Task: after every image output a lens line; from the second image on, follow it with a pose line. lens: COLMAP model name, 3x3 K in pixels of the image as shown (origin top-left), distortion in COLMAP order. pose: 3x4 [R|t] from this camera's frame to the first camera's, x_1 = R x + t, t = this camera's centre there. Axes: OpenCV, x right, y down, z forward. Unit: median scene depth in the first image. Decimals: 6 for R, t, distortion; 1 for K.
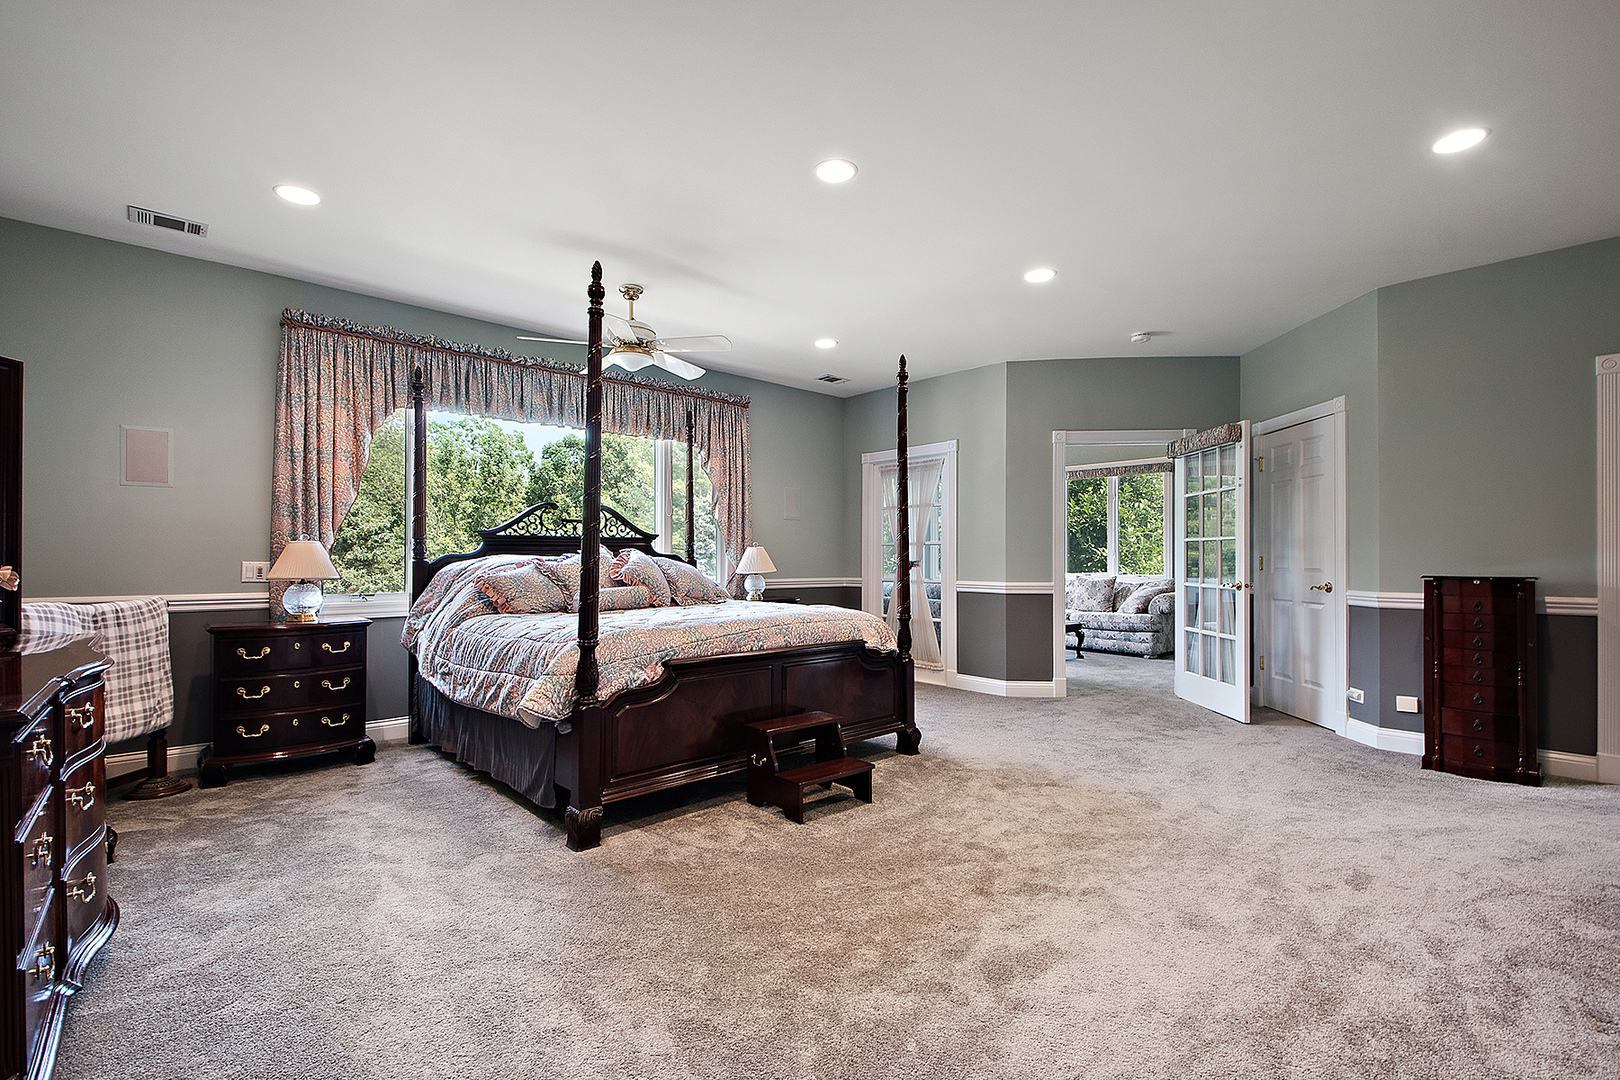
lens RADIAL K [[728.5, 0, 801.4], [0, 728.5, 546.1], [0, 0, 1]] dist [0.014086, -0.008388]
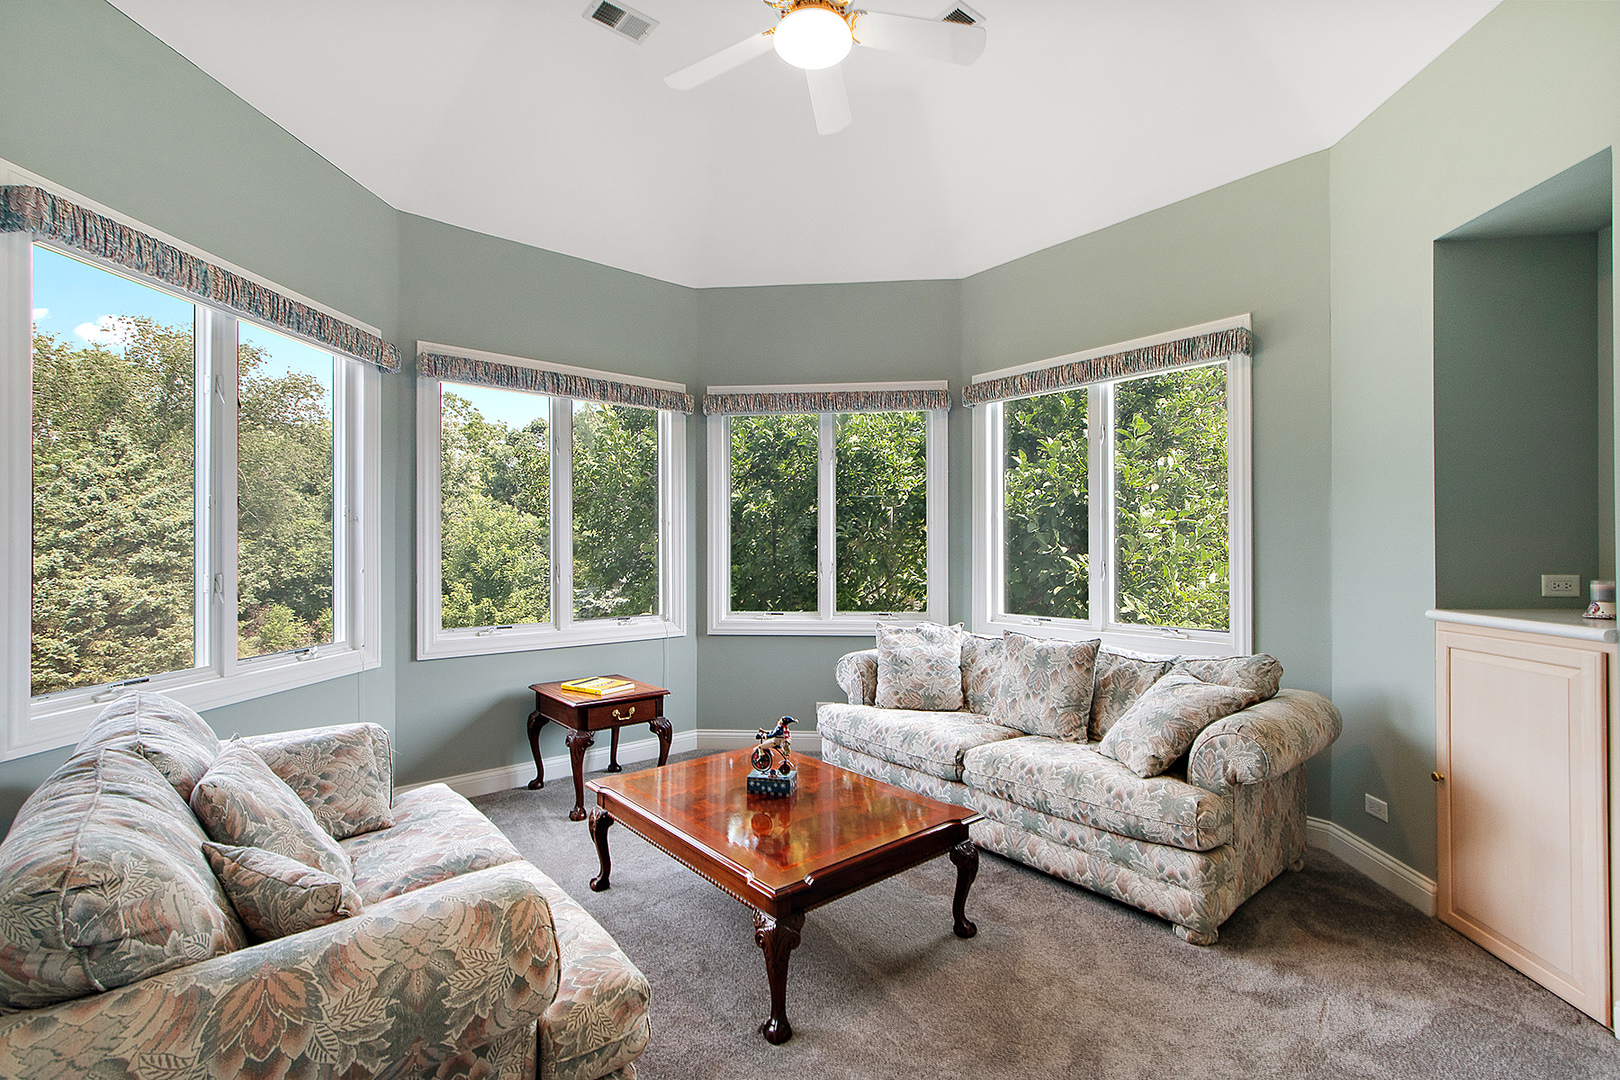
lens RADIAL K [[728.5, 0, 818.8], [0, 728.5, 541.7], [0, 0, 1]] dist [0.014086, -0.008388]
pose [[0.999719, -0.008046, -0.022288, 0.297641], [0.008198, 0.999944, 0.006759, -0.011574], [0.022233, -0.006940, 0.999729, 0.627629]]
